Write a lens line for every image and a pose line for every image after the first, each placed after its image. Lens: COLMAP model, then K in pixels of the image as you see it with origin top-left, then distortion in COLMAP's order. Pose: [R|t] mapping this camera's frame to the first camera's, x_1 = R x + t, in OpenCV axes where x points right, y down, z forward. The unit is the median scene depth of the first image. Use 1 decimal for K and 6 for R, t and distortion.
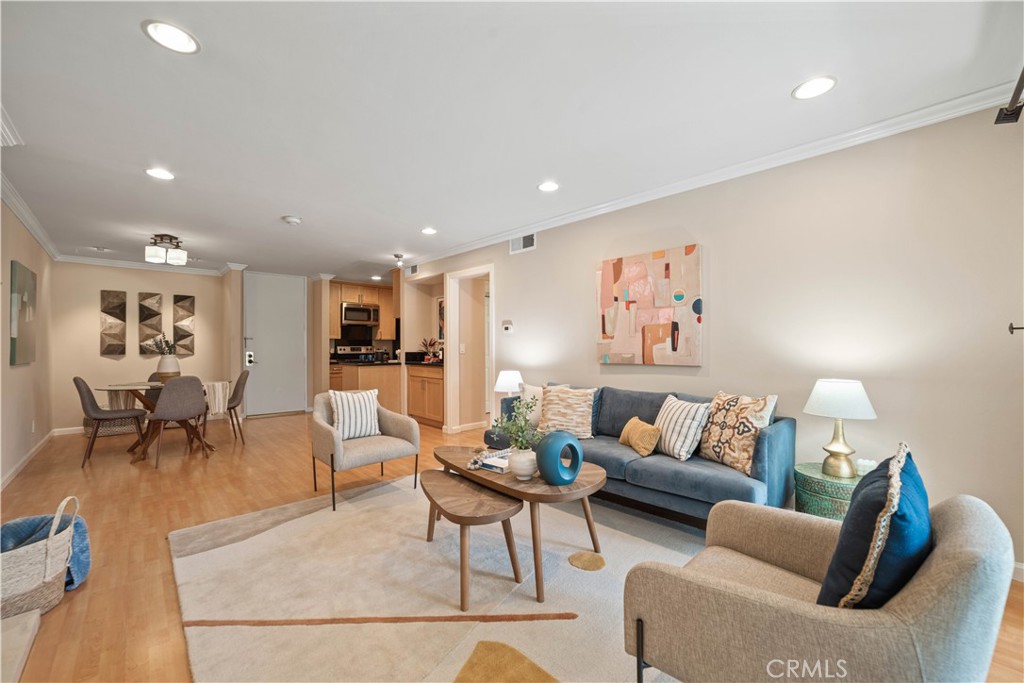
lens RADIAL K [[407.5, 0, 492.8], [0, 407.5, 346.1], [0, 0, 1]] dist [-0.001733, -0.000144]
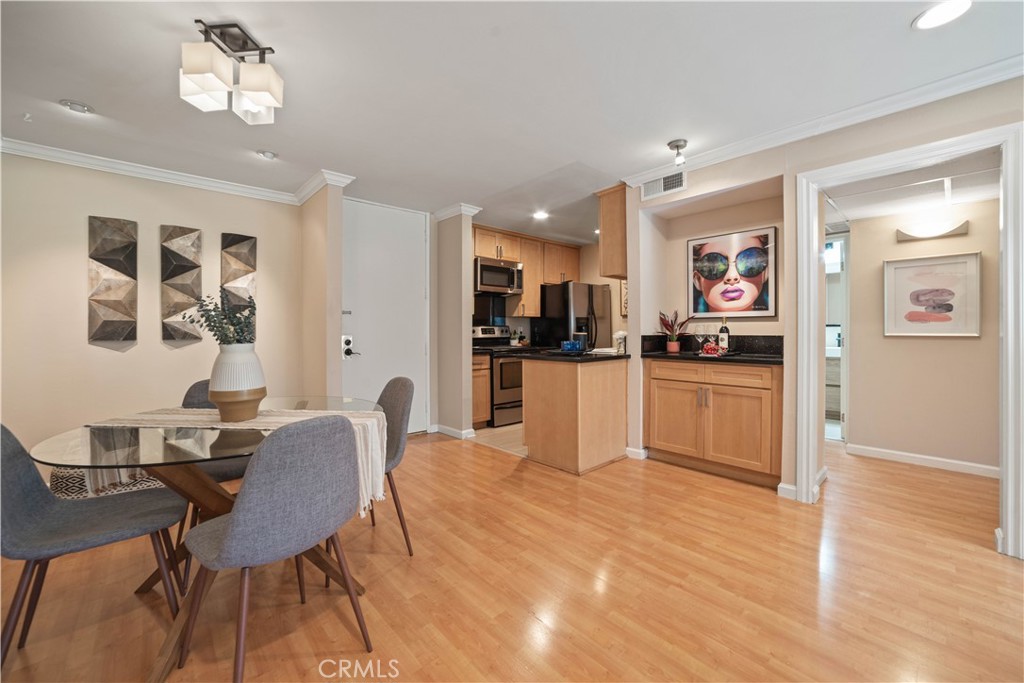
lens RADIAL K [[420.9, 0, 503.9], [0, 420.9, 330.8], [0, 0, 1]] dist [-0.000893, 0.000290]
pose [[0.999997, -0.000579, 0.002220, -0.412932], [0.000572, 0.999995, 0.002952, 0.006428], [-0.002222, -0.002950, 0.999993, 0.438108]]
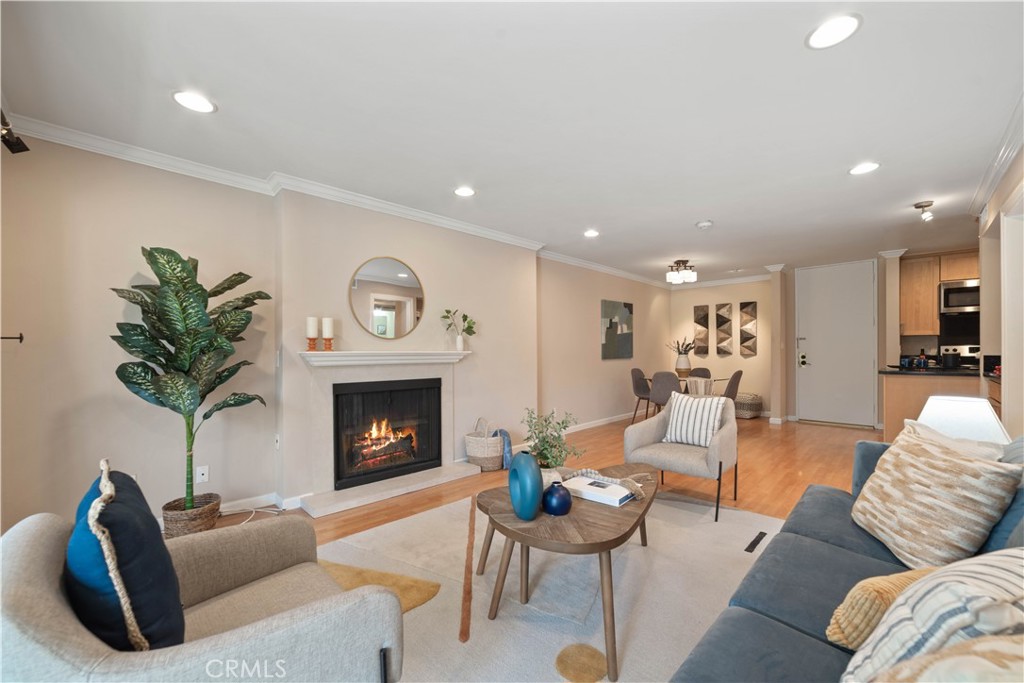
lens RADIAL K [[397.4, 0, 511.9], [0, 397.4, 354.3], [0, 0, 1]] dist [-0.026946, 0.000122]
pose [[0.066379, 0.012940, -0.997711, 0.298676], [0.008595, 0.999871, 0.013540, -0.000457], [0.997757, -0.009474, 0.066259, 0.287802]]
